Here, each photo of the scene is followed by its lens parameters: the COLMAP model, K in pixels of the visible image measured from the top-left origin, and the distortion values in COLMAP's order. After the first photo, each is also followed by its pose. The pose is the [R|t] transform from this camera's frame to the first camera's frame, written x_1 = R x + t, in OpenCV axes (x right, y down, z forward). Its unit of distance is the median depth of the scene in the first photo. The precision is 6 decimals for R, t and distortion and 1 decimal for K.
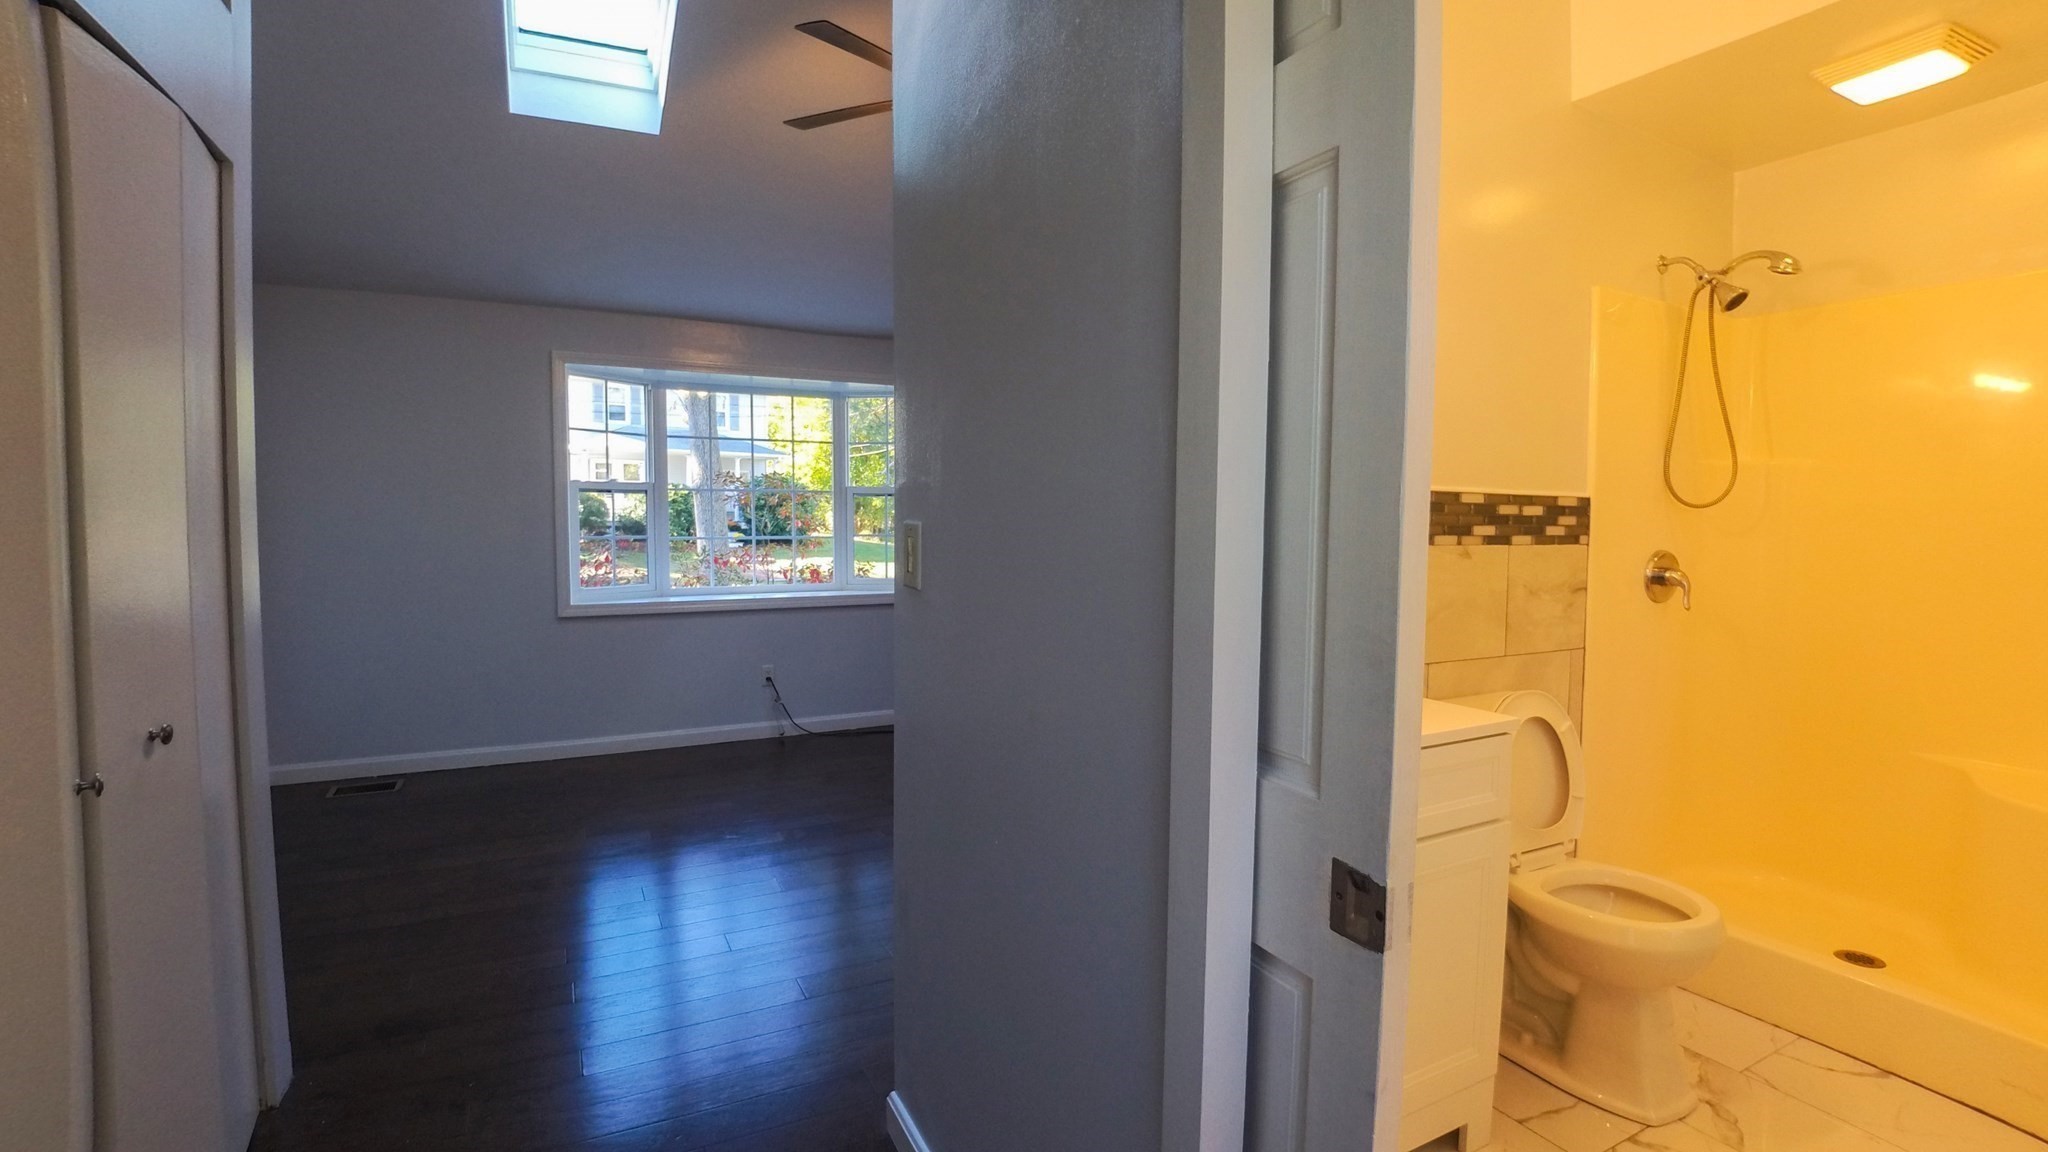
lens RADIAL K [[910.5, 0, 1014.2], [0, 910.5, 569.0], [0, 0, 1]] dist [-0.012947, 0.000046]
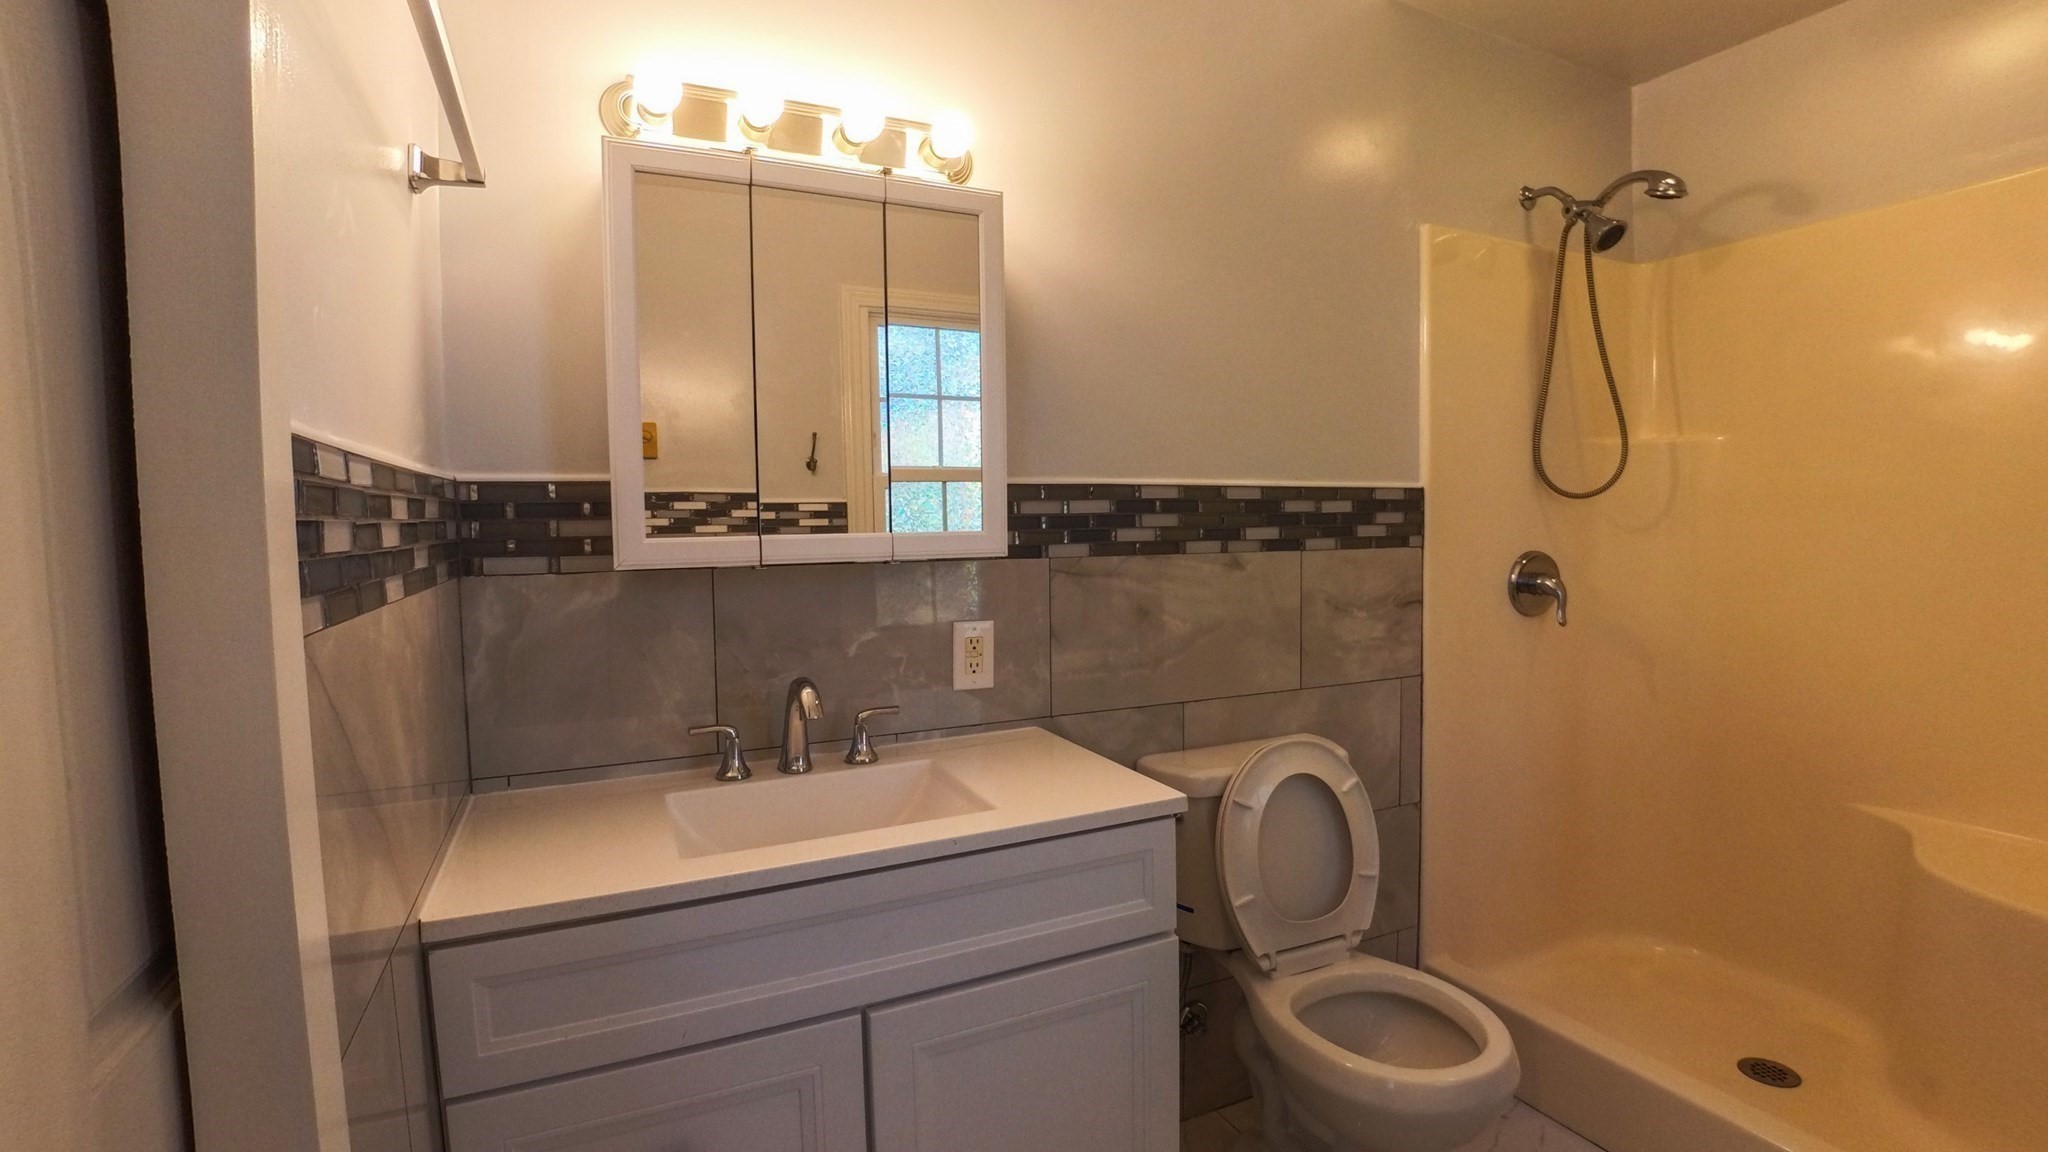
lens RADIAL K [[905.0, 0, 1018.6], [0, 905.0, 577.6], [0, 0, 1]] dist [-0.009166, -0.000768]
pose [[0.998874, -0.019269, -0.043361, 0.318489], [0.019533, 0.999793, 0.005671, -0.011680], [0.043242, -0.006511, 0.999043, 0.188251]]
